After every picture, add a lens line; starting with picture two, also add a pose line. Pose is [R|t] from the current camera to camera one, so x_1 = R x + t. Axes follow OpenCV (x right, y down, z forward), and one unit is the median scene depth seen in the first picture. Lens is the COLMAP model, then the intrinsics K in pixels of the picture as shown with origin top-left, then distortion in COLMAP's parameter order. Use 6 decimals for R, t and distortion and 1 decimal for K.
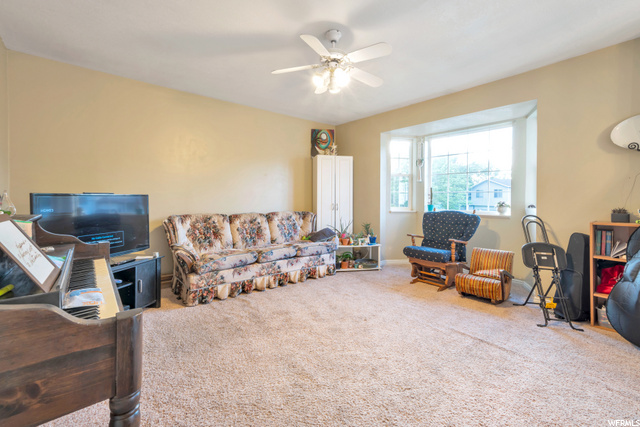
lens RADIAL K [[268.2, 0, 319.3], [0, 268.2, 207.9], [0, 0, 1]] dist [0.003294, 0.000073]
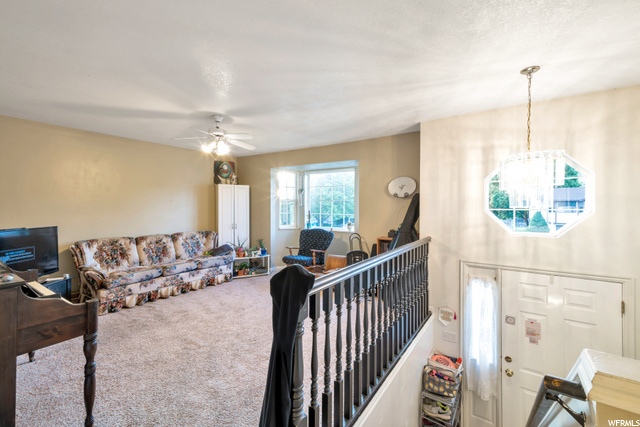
lens RADIAL K [[268.2, 0, 321.4], [0, 268.2, 212.3], [0, 0, 1]] dist [0.003294, 0.000073]
pose [[0.958770, -0.008903, 0.284044, 0.125465], [0.010979, 0.999923, -0.005717, -0.077121], [-0.283972, 0.008600, 0.958794, -0.405934]]
